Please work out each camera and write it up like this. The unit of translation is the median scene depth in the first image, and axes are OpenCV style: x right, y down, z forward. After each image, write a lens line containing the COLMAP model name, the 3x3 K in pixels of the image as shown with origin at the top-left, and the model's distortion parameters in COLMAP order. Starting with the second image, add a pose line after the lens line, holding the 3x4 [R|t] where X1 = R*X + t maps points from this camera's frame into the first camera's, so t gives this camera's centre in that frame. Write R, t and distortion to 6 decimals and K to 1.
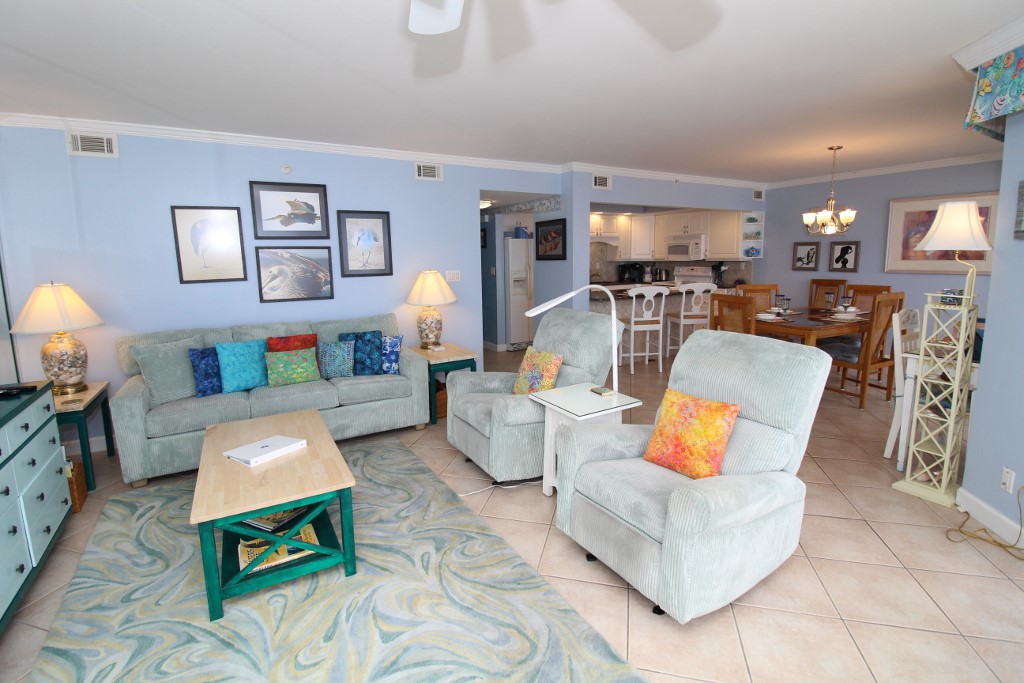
lens RADIAL K [[471.7, 0, 506.7], [0, 471.7, 324.4], [0, 0, 1]] dist [0.003451, -0.015168]
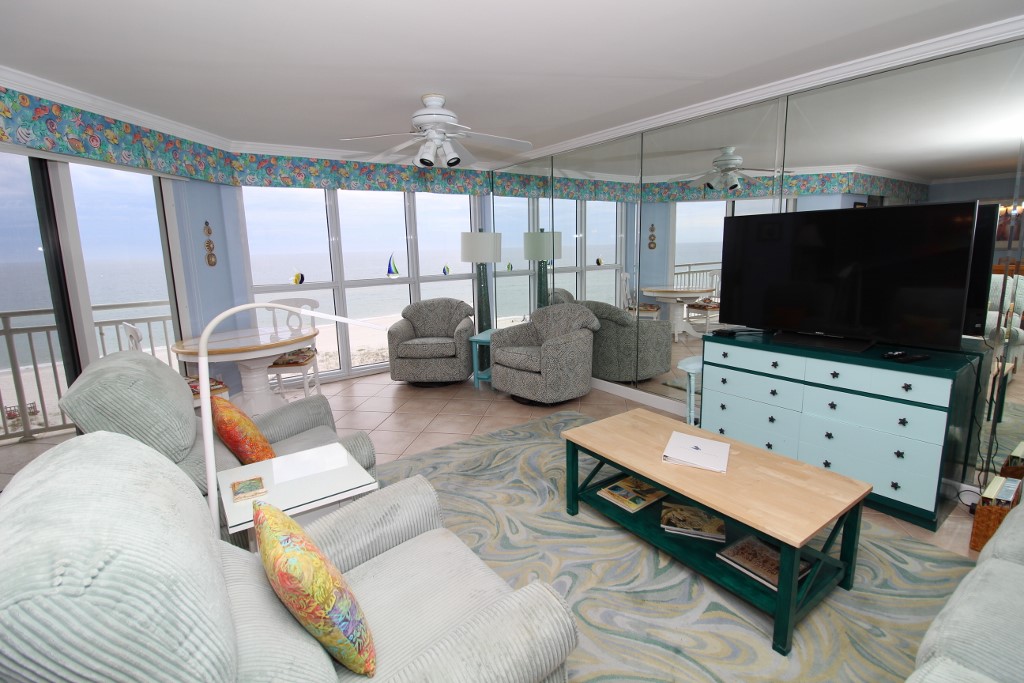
lens RADIAL K [[471.7, 0, 506.7], [0, 471.7, 324.4], [0, 0, 1]] dist [0.003451, -0.015168]
pose [[-0.995729, 0.053023, -0.075578, -0.056750], [0.027739, 0.952630, 0.302864, -0.152522], [0.088057, 0.299474, -0.950032, 1.062135]]
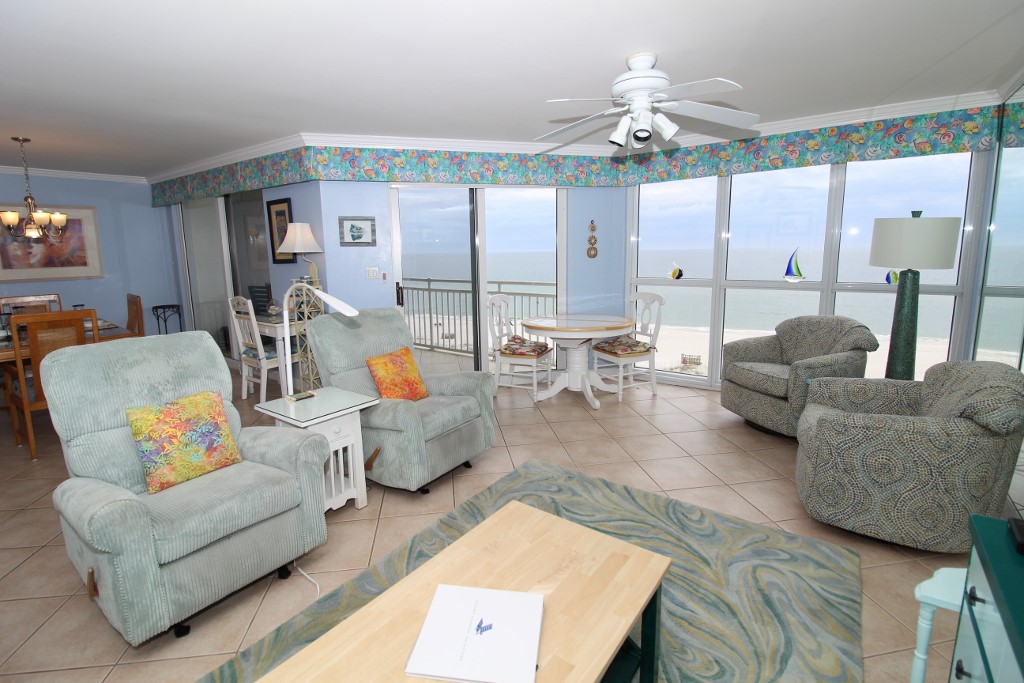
lens RADIAL K [[476.1, 0, 512.4], [0, 476.1, 321.6], [0, 0, 1]] dist [0.002816, -0.014413]
pose [[-0.404002, -0.113835, 0.907648, -0.568852], [0.153517, 0.969717, 0.189952, -0.083674], [-0.901784, 0.216080, -0.374292, 0.659375]]
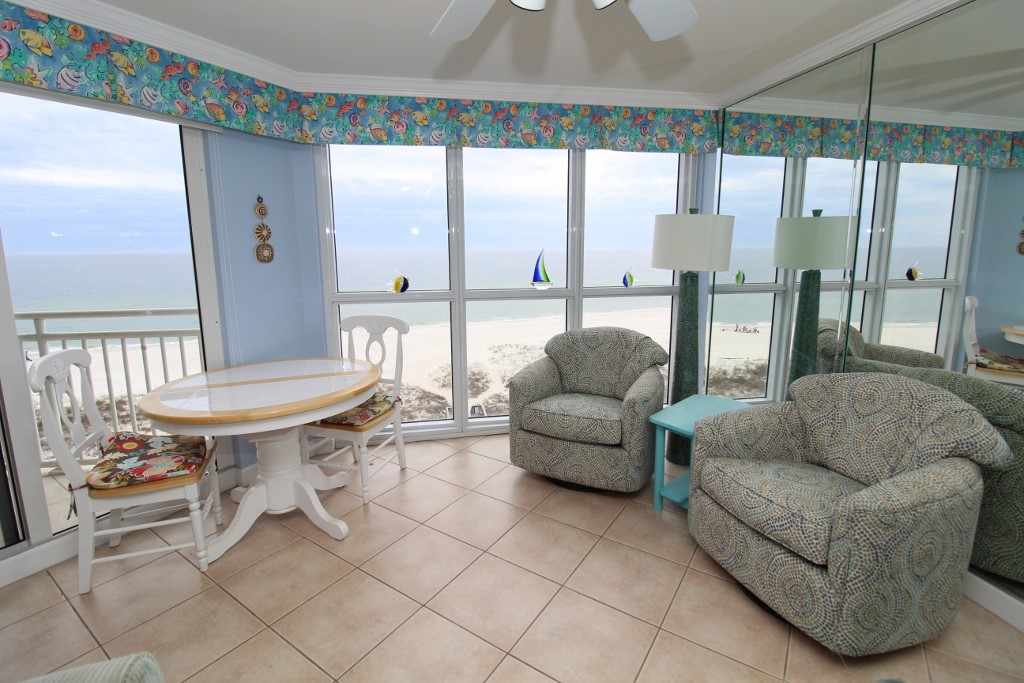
lens RADIAL K [[471.7, 0, 506.7], [0, 471.7, 324.4], [0, 0, 1]] dist [0.003451, -0.015168]
pose [[-0.941687, -0.031658, 0.334997, -0.076335], [0.068858, 0.956366, 0.283941, -0.063841], [-0.329369, 0.290451, -0.898418, 0.510358]]
